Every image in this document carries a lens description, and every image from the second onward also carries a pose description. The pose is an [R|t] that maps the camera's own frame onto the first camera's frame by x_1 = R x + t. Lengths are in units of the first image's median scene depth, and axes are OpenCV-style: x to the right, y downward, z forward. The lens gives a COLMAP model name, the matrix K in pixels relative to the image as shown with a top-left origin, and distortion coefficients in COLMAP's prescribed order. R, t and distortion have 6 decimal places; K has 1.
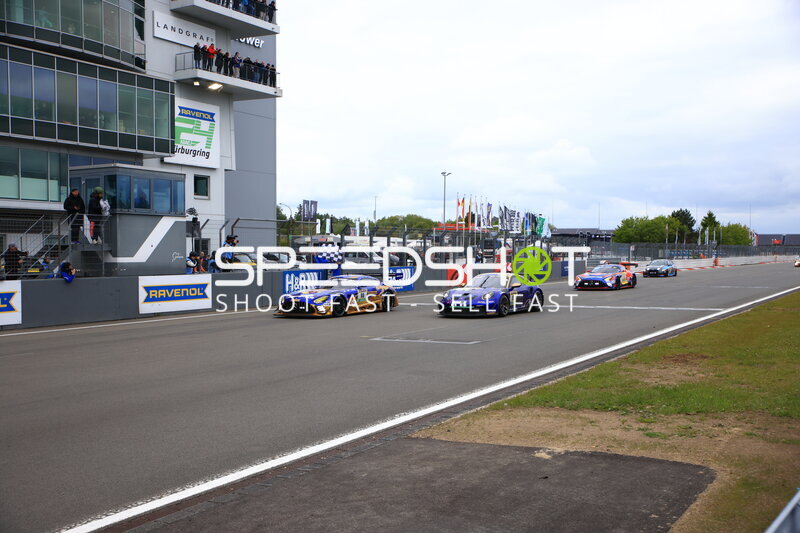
lens RADIAL K [[874.4, 0, 406.3], [0, 874.4, 261.8], [0, 0, 1]] dist [0.181323, 0.000000]
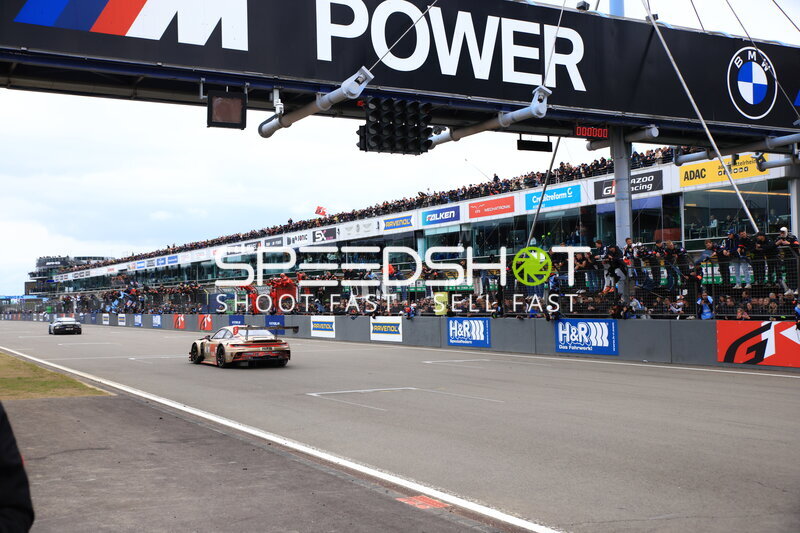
lens RADIAL K [[902.6, 0, 369.7], [0, 902.6, 268.4], [0, 0, 1]] dist [-0.007661, 0.000000]
pose [[-0.550566, -0.015835, -0.834641, 1.032671], [0.011325, 0.999586, -0.026435, -0.026131], [0.834715, -0.024006, -0.550159, 1.874296]]
